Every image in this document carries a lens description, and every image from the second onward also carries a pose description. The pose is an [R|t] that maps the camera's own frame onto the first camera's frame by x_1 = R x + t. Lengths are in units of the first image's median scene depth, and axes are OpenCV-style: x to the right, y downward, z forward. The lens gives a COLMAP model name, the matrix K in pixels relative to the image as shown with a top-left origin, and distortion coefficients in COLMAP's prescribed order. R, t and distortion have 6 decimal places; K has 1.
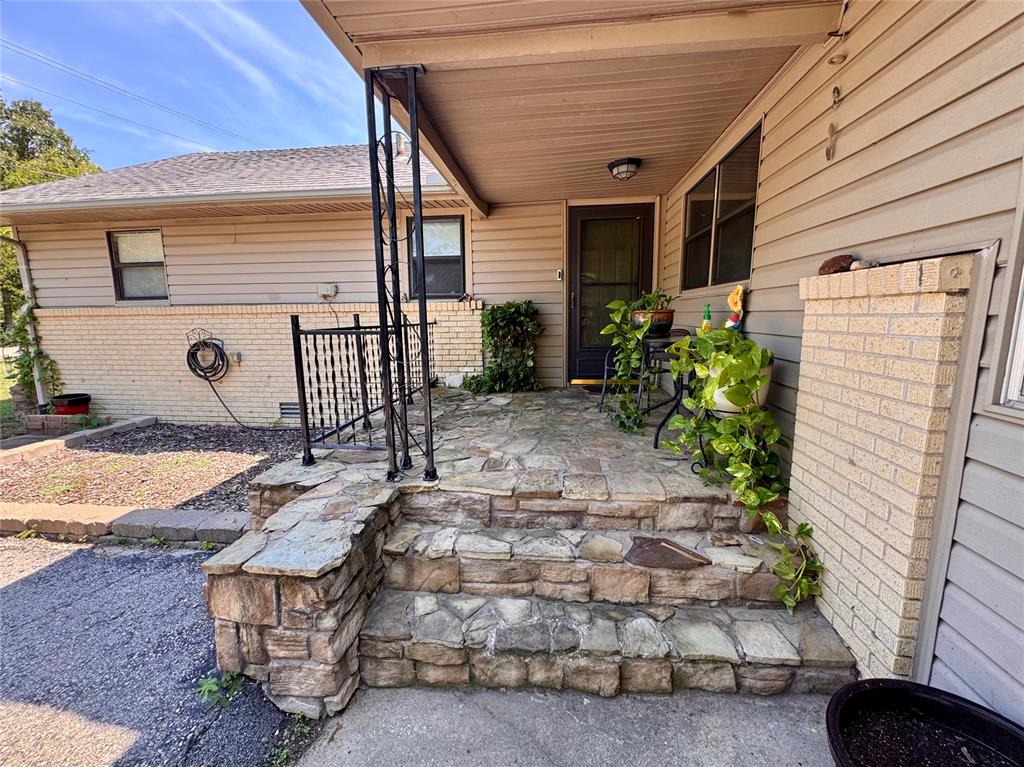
lens RADIAL K [[407.0, 0, 510.1], [0, 407.0, 386.7], [0, 0, 1]] dist [-0.002590, -0.000023]
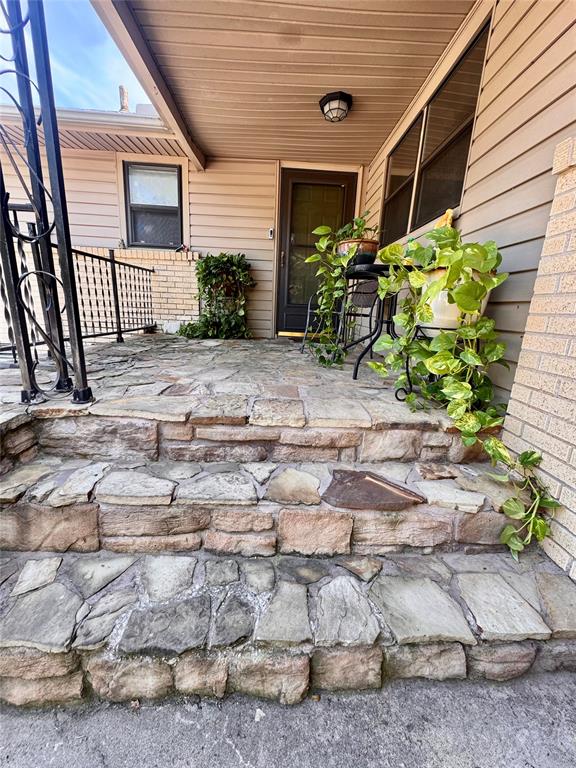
lens RADIAL K [[305.2, 0, 284.1], [0, 305.2, 379.3], [0, 0, 1]] dist [-0.002590, -0.000023]
pose [[0.987625, 0.024996, 0.154830, 0.106532], [-0.037321, 0.996316, 0.077215, 0.142770], [-0.152330, -0.082038, 0.984919, 0.424437]]
